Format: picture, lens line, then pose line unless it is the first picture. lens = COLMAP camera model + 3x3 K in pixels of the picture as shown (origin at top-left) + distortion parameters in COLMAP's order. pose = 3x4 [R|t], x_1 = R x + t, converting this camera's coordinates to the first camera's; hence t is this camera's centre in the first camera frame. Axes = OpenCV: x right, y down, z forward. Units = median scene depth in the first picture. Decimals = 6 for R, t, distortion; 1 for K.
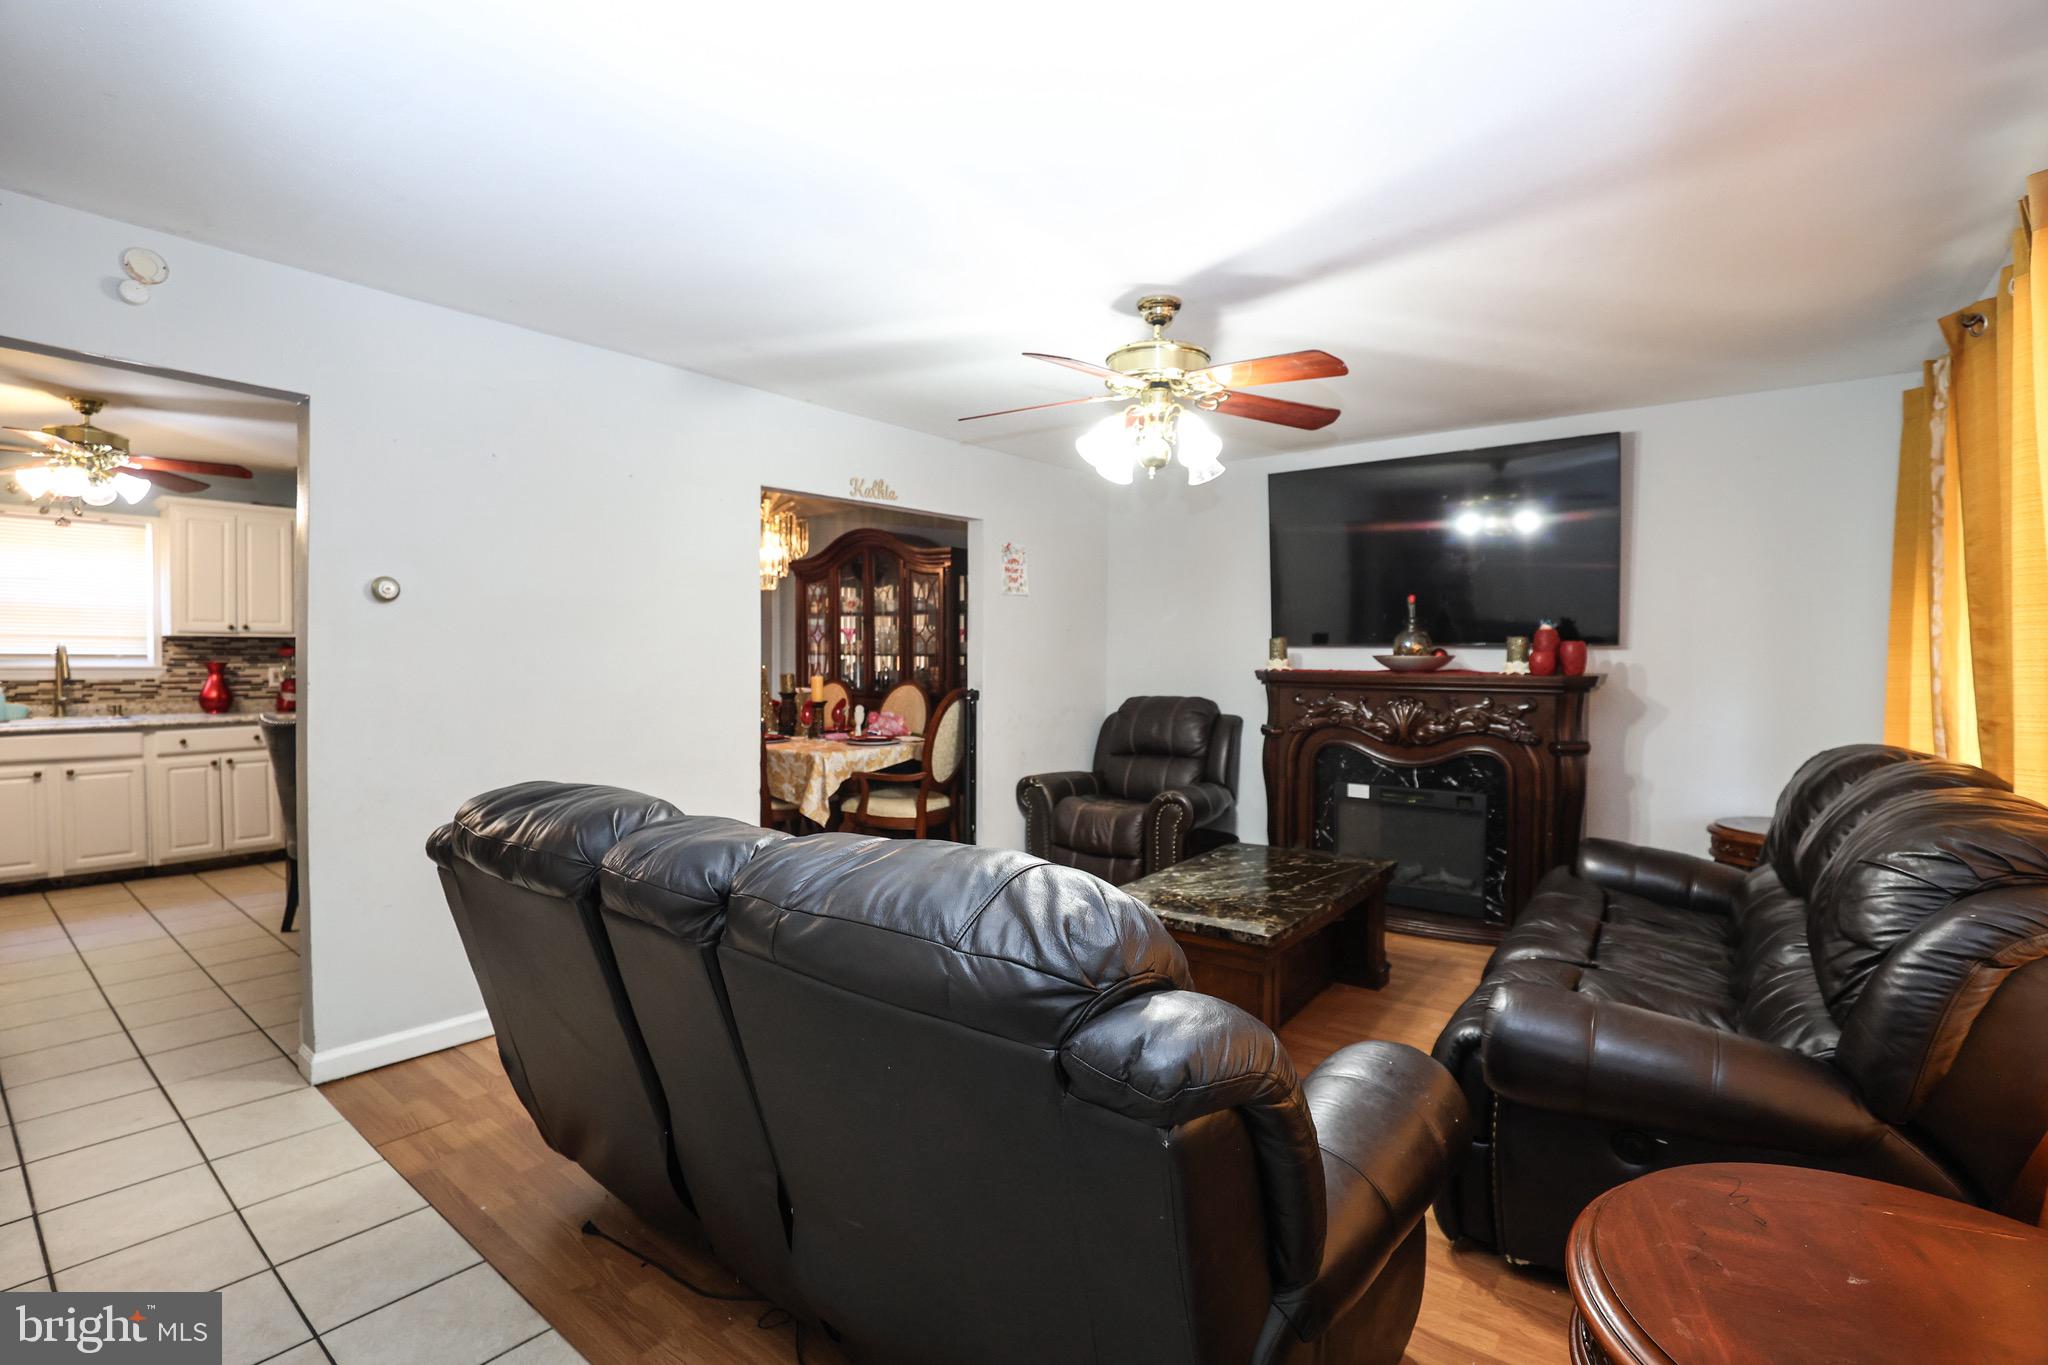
lens RADIAL K [[951.2, 0, 1024.0], [0, 951.2, 682.5], [0, 0, 1]] dist [-0.040345, 0.009608]
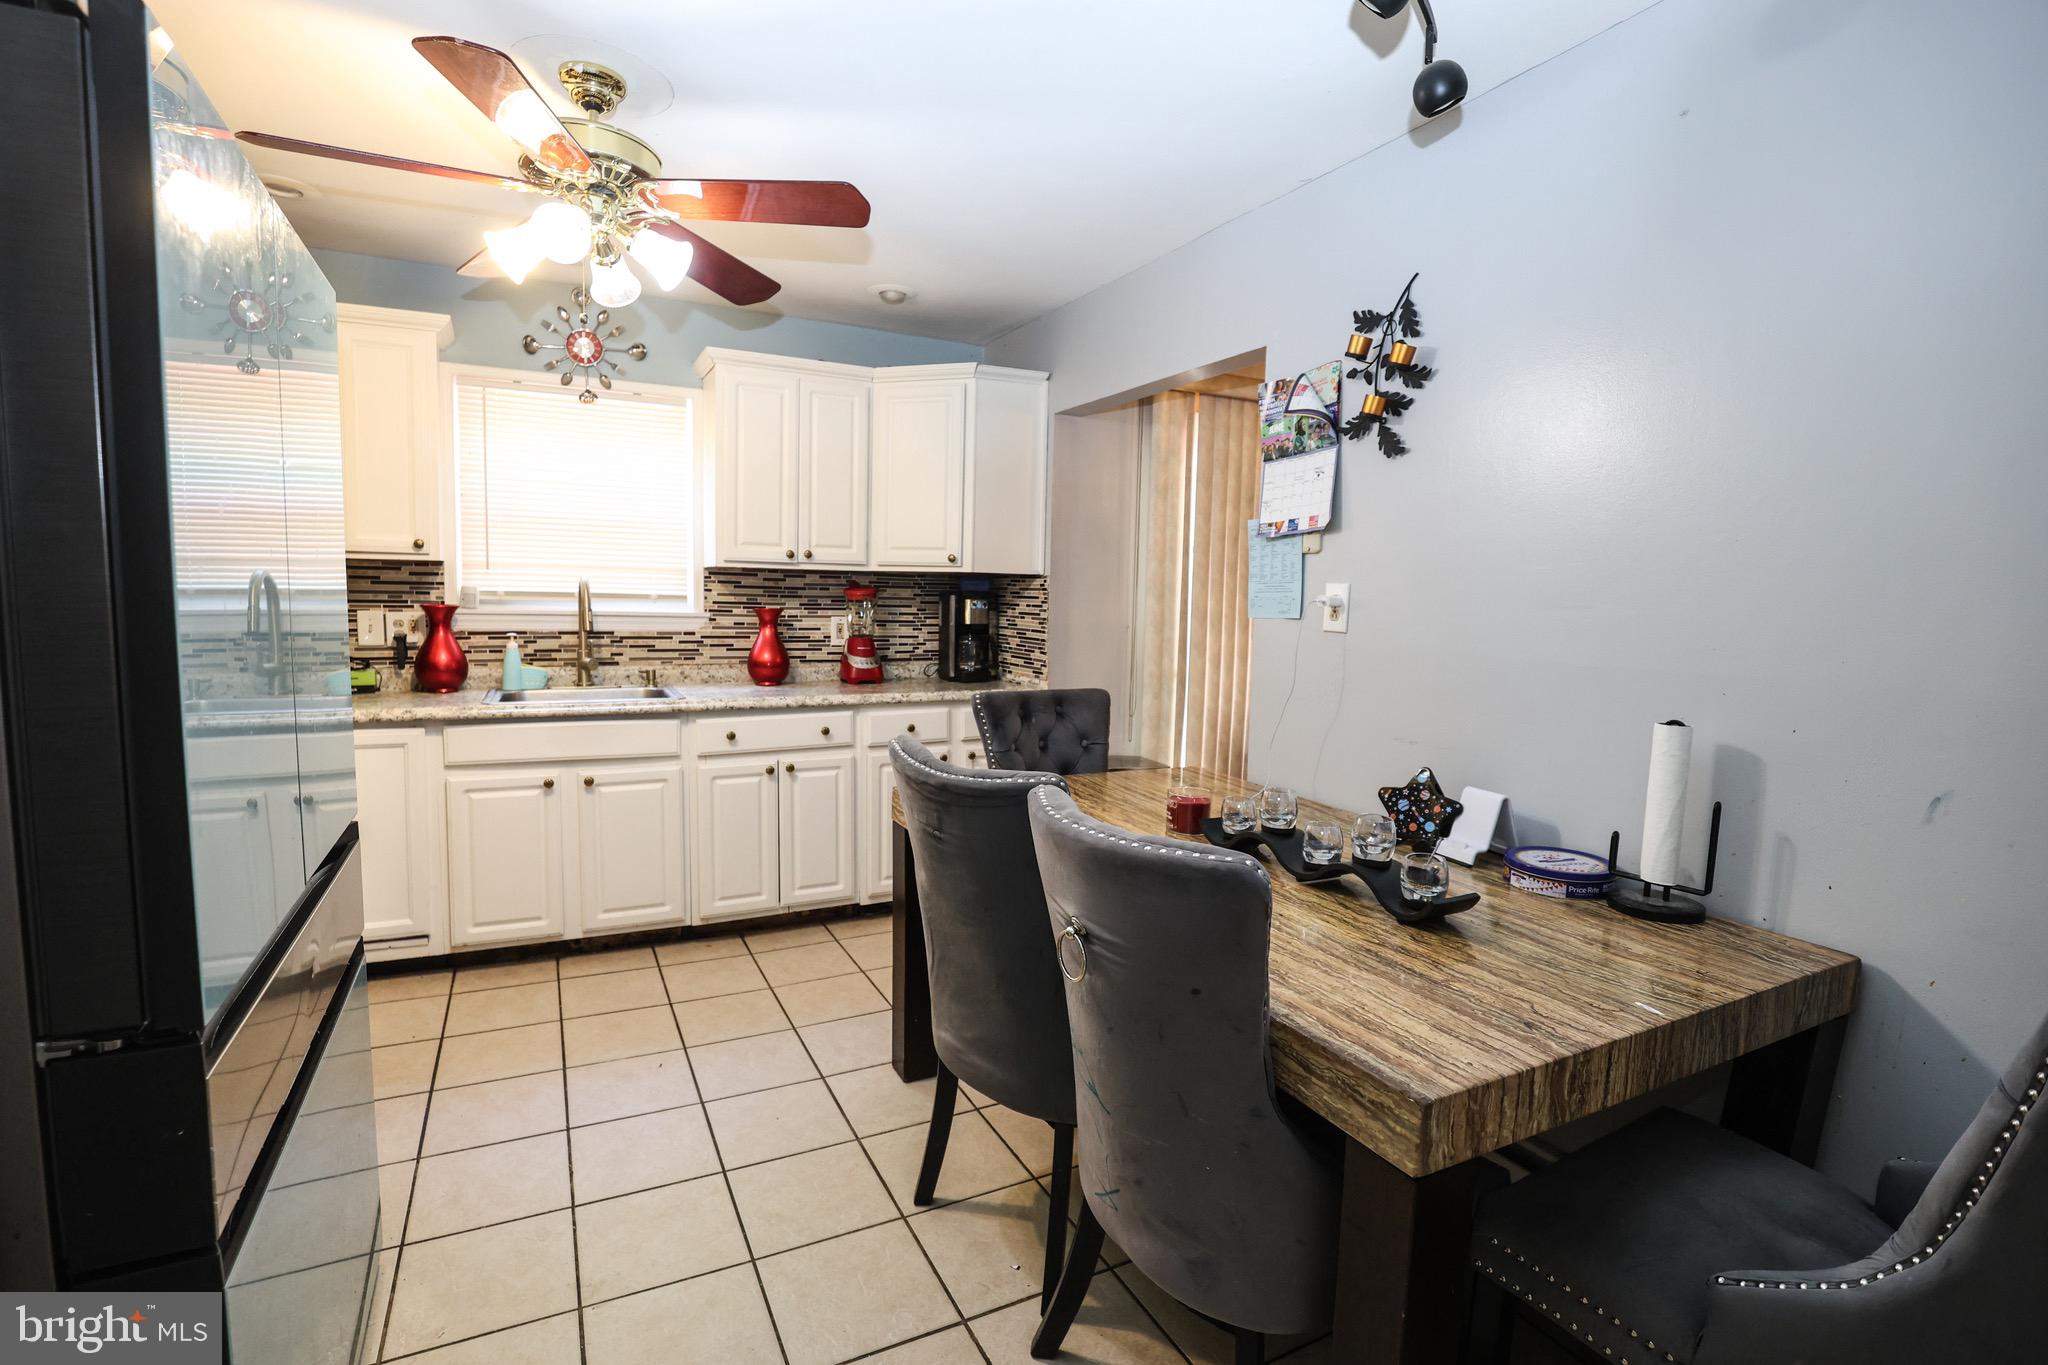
lens RADIAL K [[951.2, 0, 1024.0], [0, 951.2, 682.5], [0, 0, 1]] dist [-0.040345, 0.009608]
pose [[0.913519, 0.049376, -0.403789, -0.446189], [-0.027223, 0.997801, 0.060425, -0.015281], [0.405885, -0.044207, 0.912854, 0.471230]]
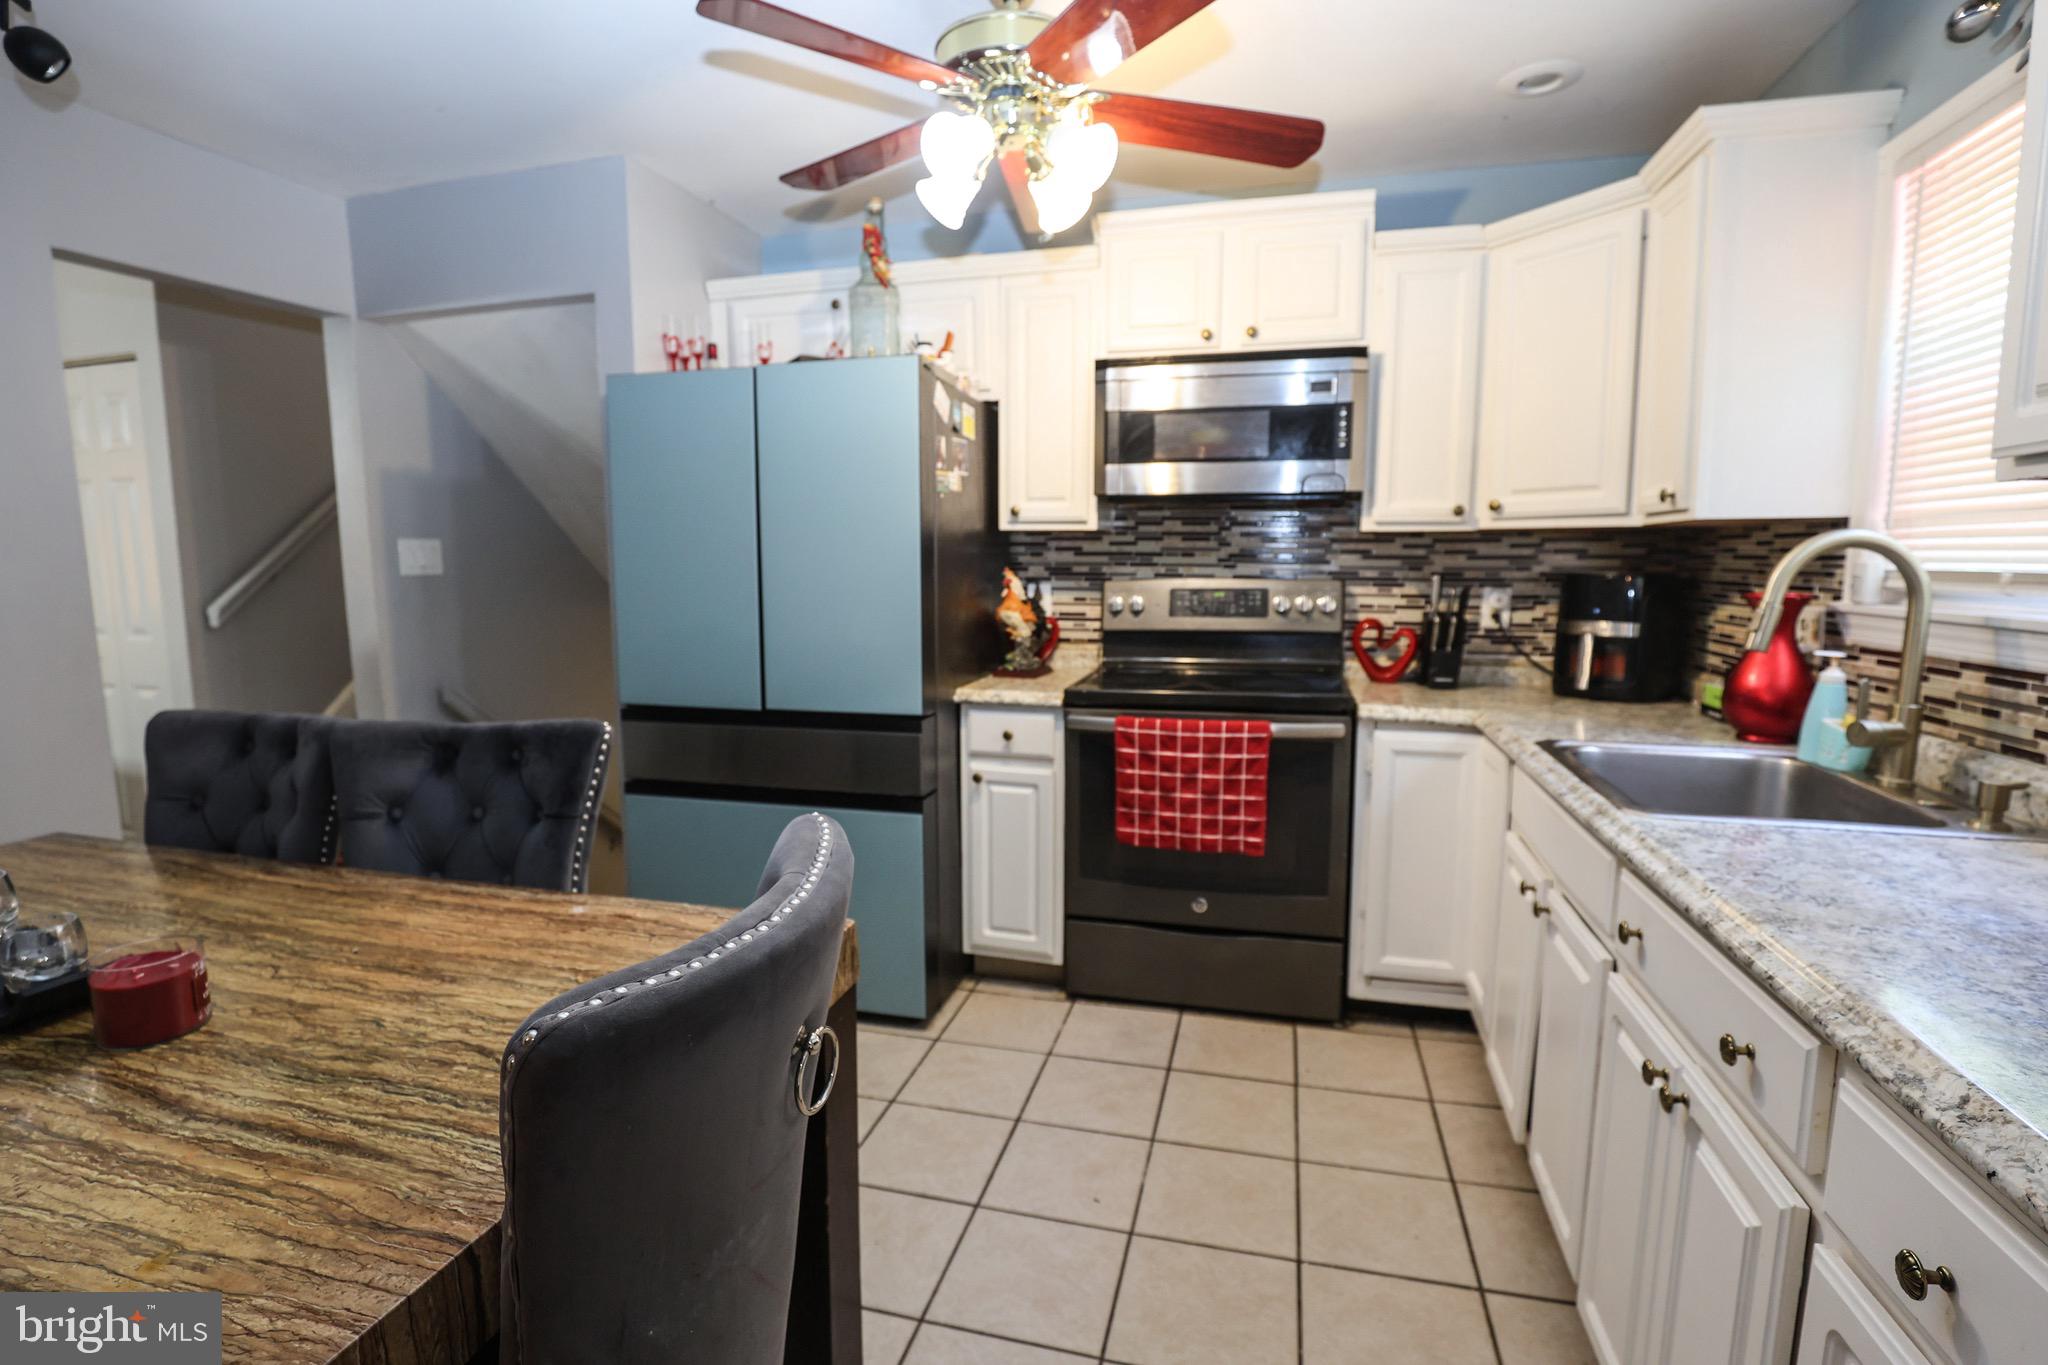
lens RADIAL K [[951.2, 0, 1024.0], [0, 951.2, 682.5], [0, 0, 1]] dist [-0.040345, 0.009608]
pose [[-0.916846, 0.040192, -0.397212, -0.551975], [-0.028335, 0.985860, 0.165158, -0.053088], [0.398233, 0.162680, -0.902743, 1.498940]]
